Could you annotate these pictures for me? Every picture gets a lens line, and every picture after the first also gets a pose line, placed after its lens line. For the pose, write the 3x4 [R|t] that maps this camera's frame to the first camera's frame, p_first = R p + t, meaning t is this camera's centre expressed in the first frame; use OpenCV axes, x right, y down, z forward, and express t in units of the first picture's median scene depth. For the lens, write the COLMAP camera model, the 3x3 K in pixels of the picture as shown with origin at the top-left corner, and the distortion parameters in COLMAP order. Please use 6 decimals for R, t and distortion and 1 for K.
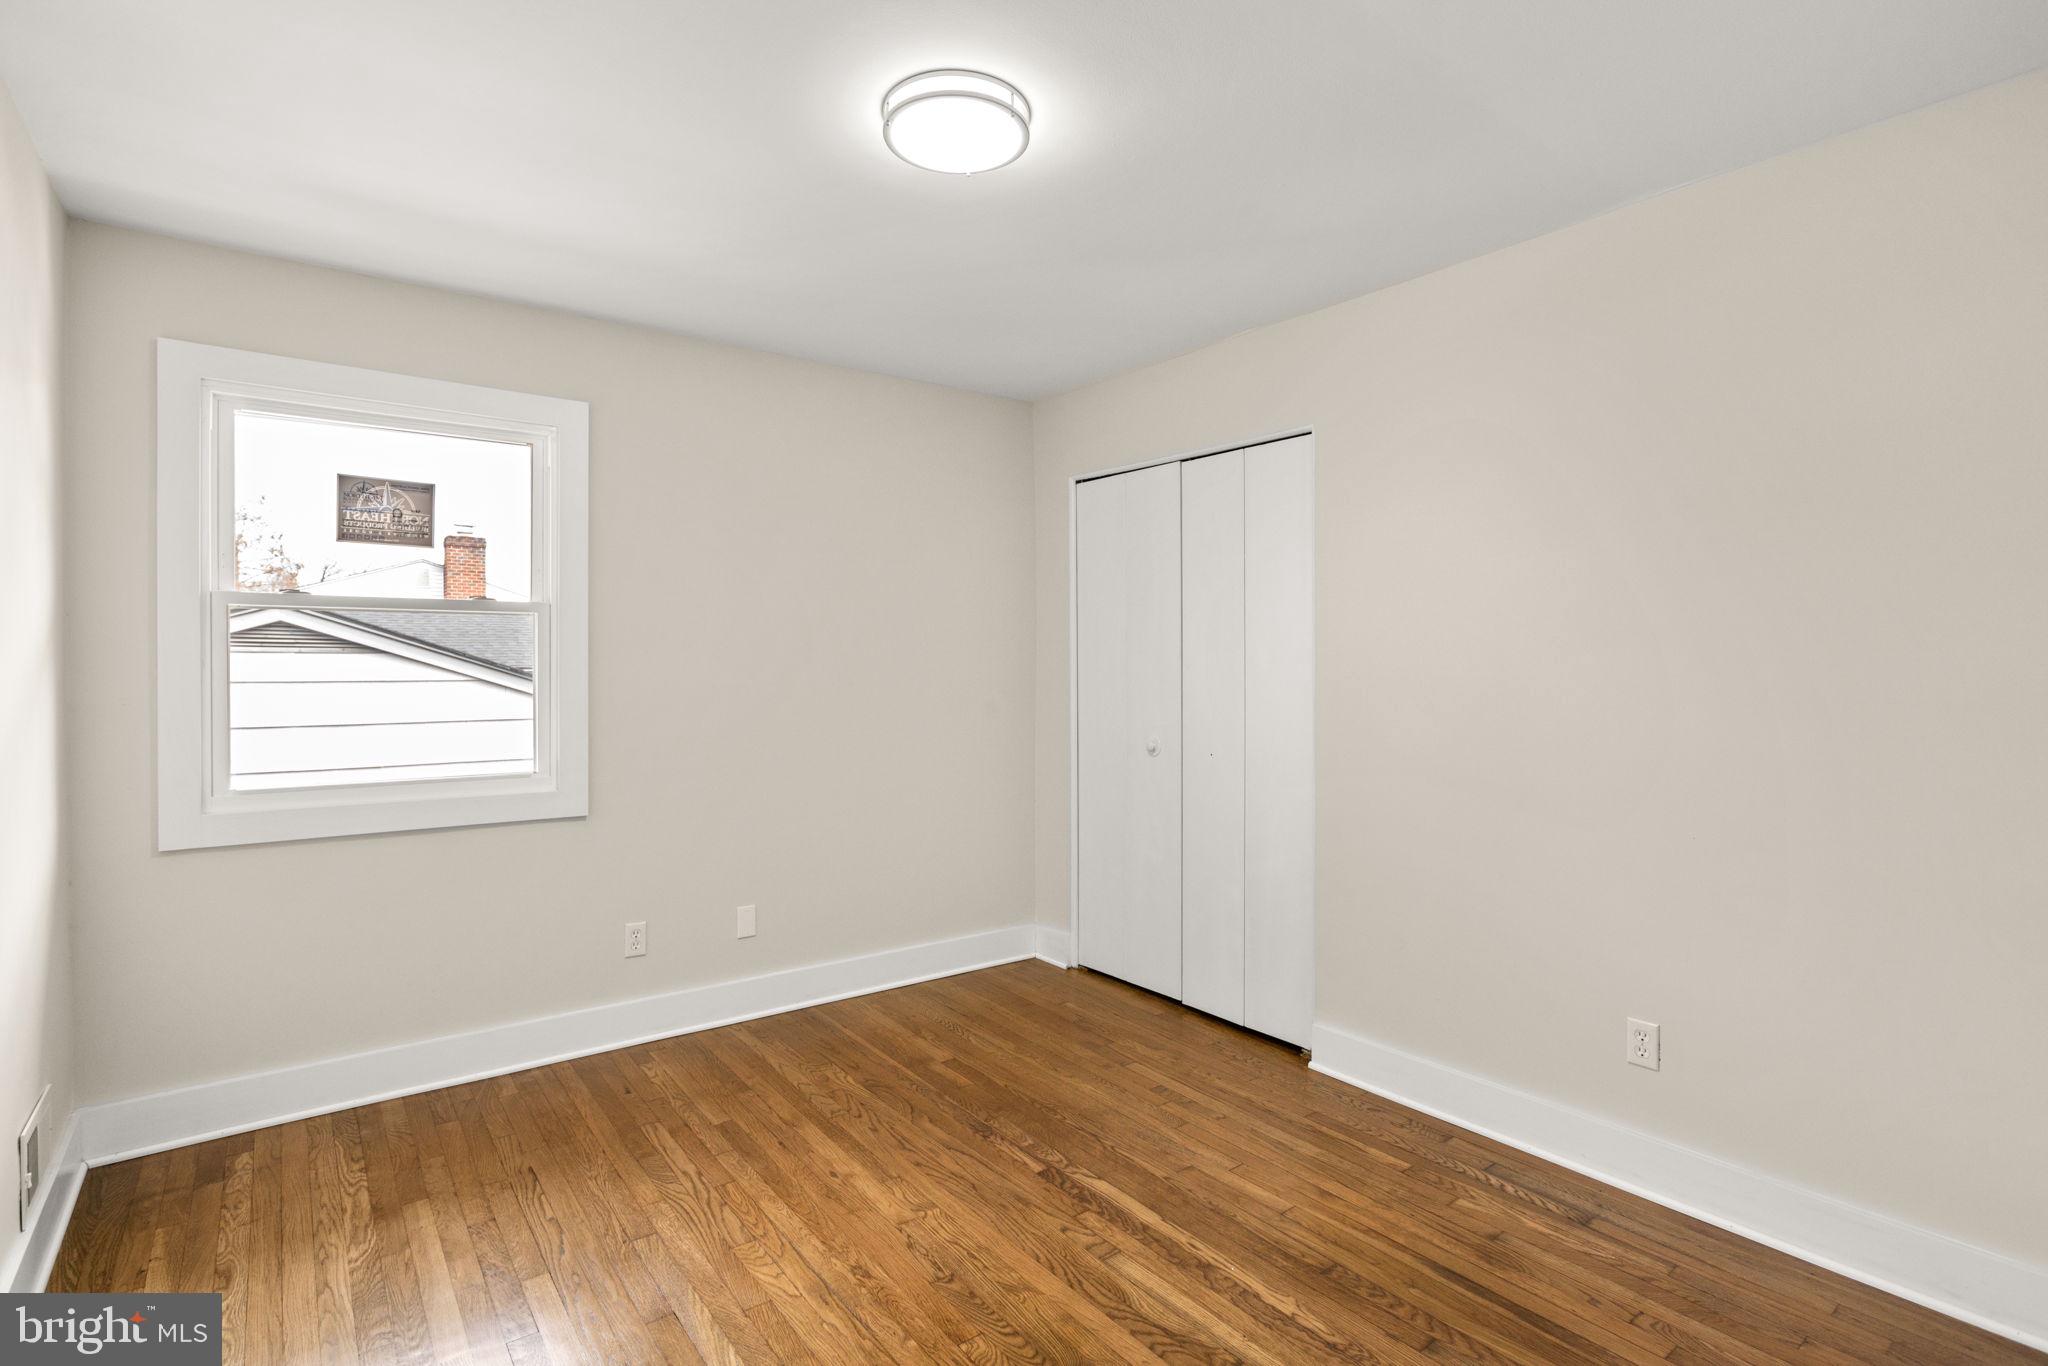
lens RADIAL K [[983.3, 0, 1018.0], [0, 983.3, 667.5], [0, 0, 1]] dist [-0.021234, 0.005121]
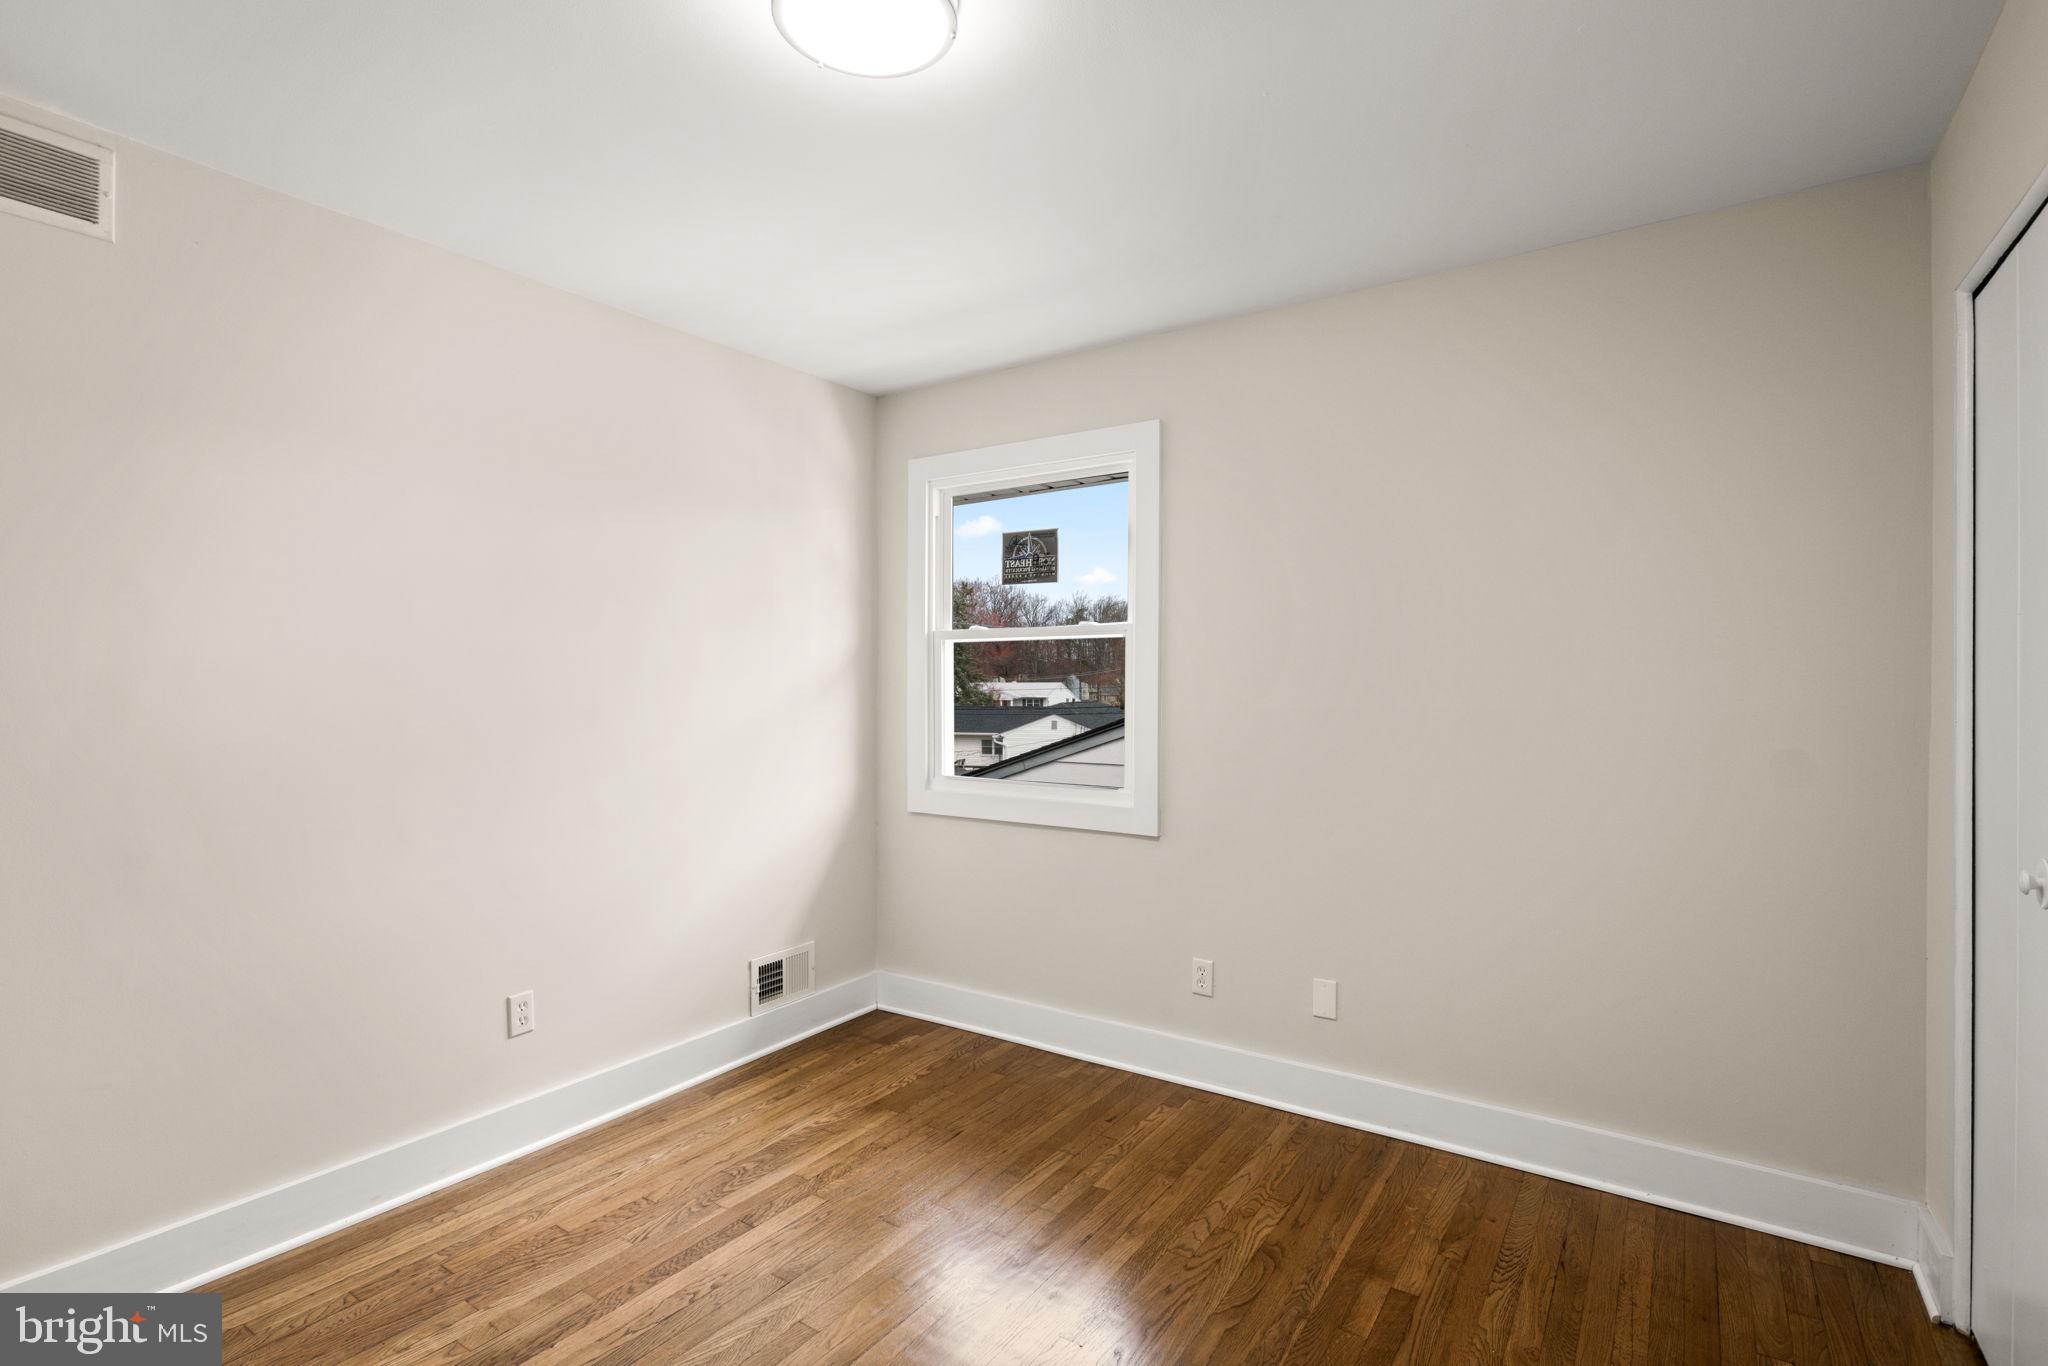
lens RADIAL K [[983.3, 0, 1016.3], [0, 983.3, 690.3], [0, 0, 1]] dist [-0.021234, 0.005121]
pose [[0.311230, 0.006011, -0.950316, 0.506444], [-0.006173, 0.999972, 0.004303, -0.000355], [0.950315, 0.004527, 0.311258, 0.606663]]
